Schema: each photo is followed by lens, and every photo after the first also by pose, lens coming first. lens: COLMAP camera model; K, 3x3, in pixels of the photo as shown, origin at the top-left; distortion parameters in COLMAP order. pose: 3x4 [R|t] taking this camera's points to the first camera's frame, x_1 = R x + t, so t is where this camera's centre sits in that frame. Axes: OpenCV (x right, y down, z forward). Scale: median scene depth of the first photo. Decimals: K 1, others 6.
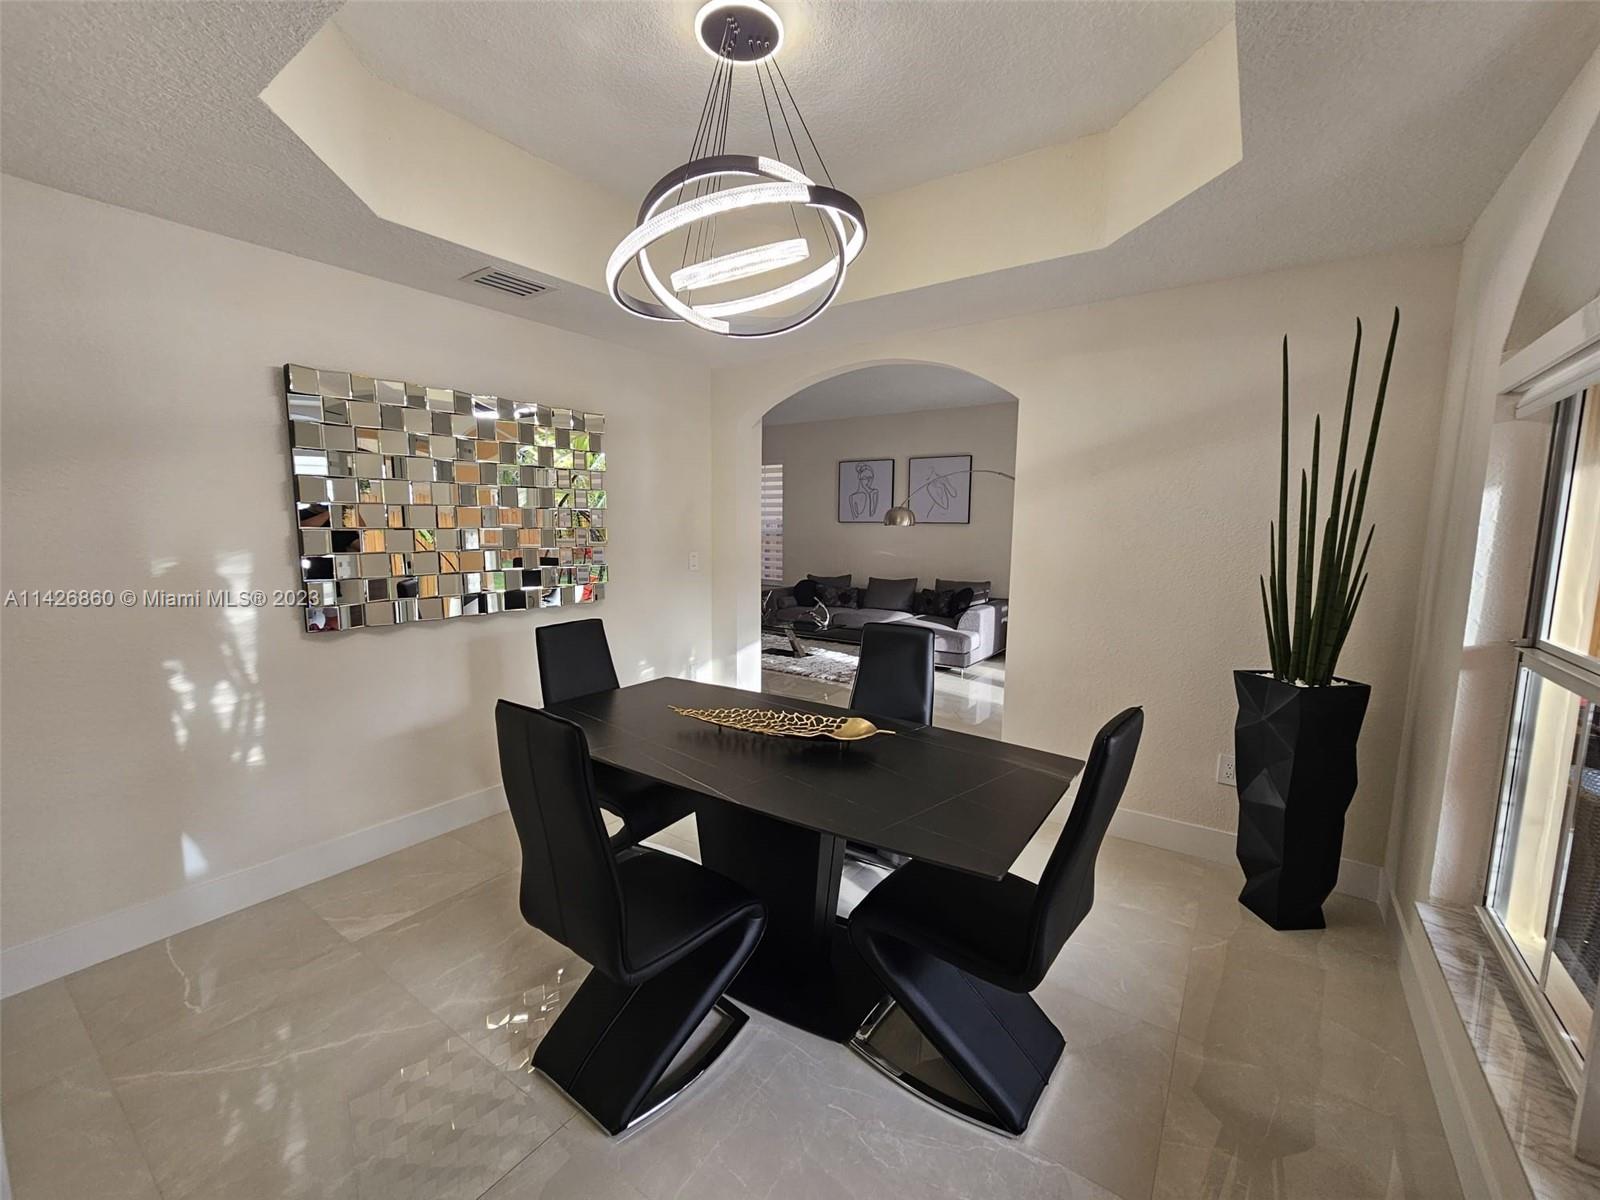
lens RADIAL K [[656.7, 0, 812.4], [0, 656.7, 601.6], [0, 0, 1]] dist [-0.001310, 0.000714]
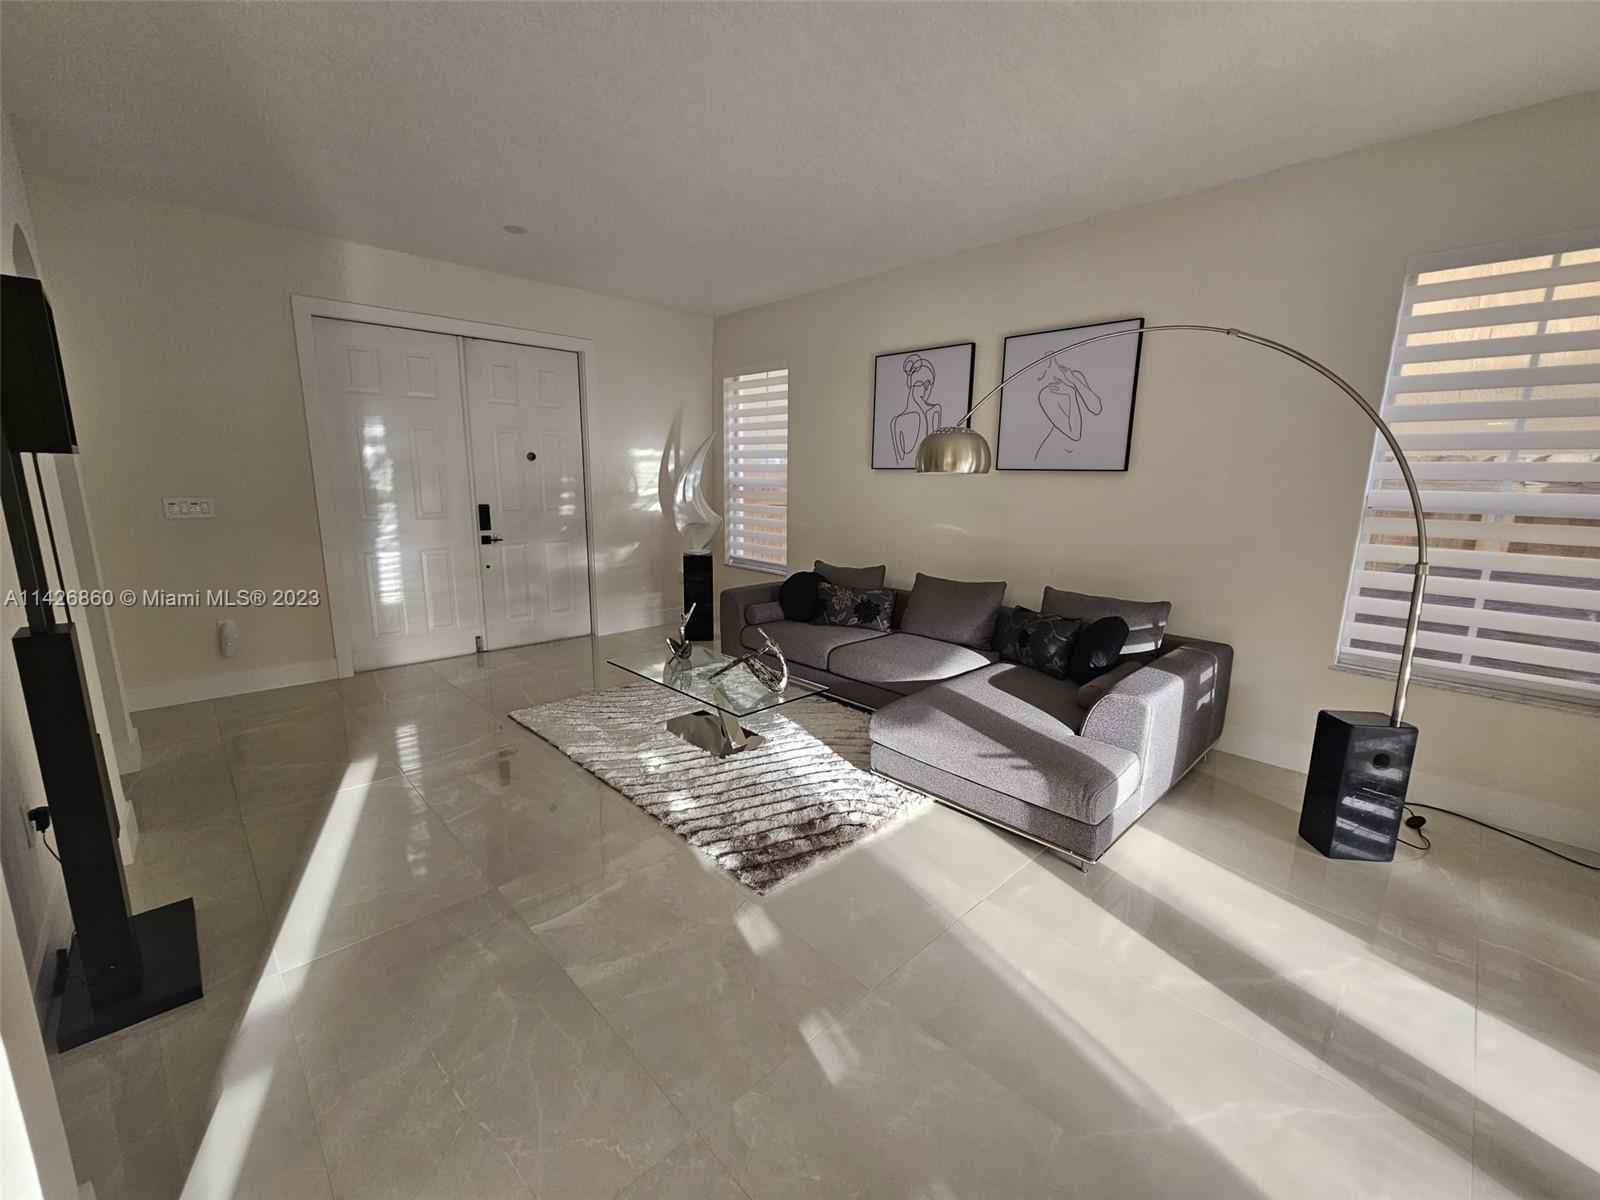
lens RADIAL K [[656.7, 0, 798.8], [0, 656.7, 607.4], [0, 0, 1]] dist [-0.001310, 0.000714]
pose [[0.978517, 0.044225, -0.201369, 0.104537], [-0.028116, 0.996222, 0.082167, -0.051593], [0.204242, -0.074740, 0.976063, 0.470197]]
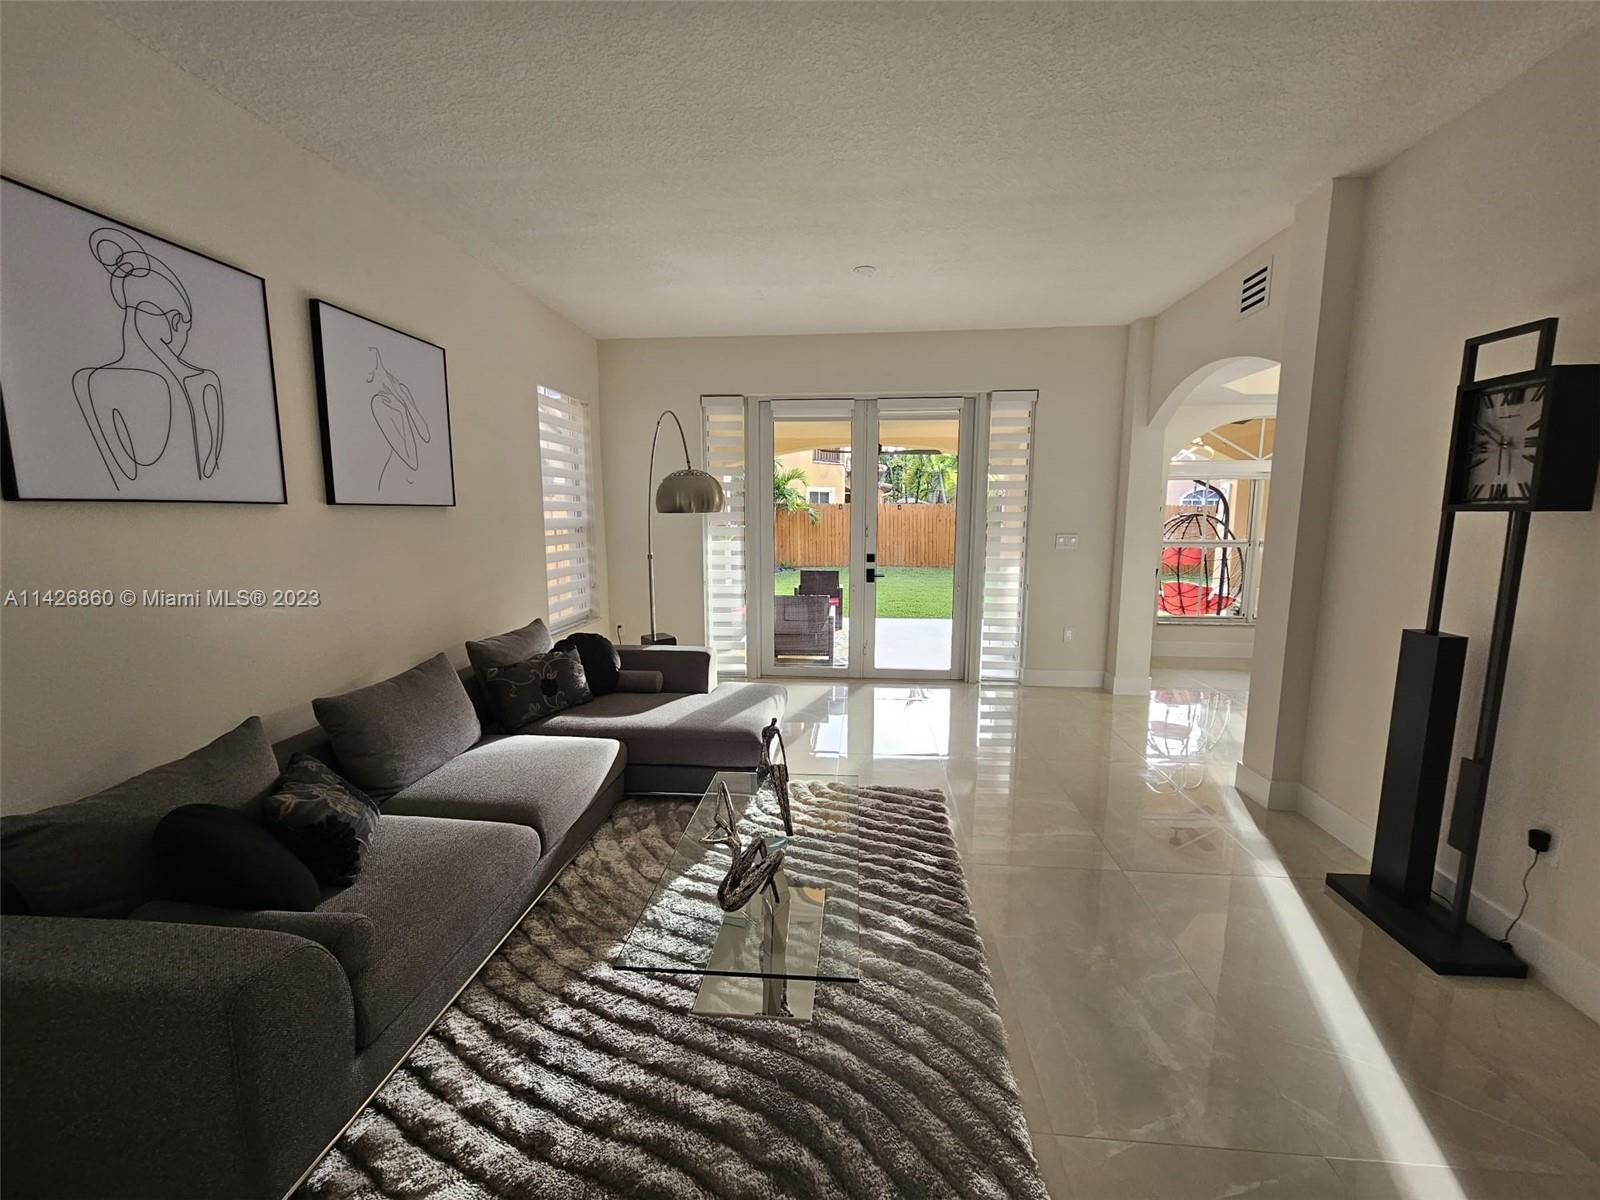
lens RADIAL K [[656.7, 0, 803.8], [0, 656.7, 600.4], [0, 0, 1]] dist [-0.001310, 0.000714]
pose [[-0.497188, -0.132236, 0.857507, -0.257123], [0.091080, 0.974903, 0.203148, -0.119897], [-0.862849, 0.179104, -0.472666, 0.973658]]
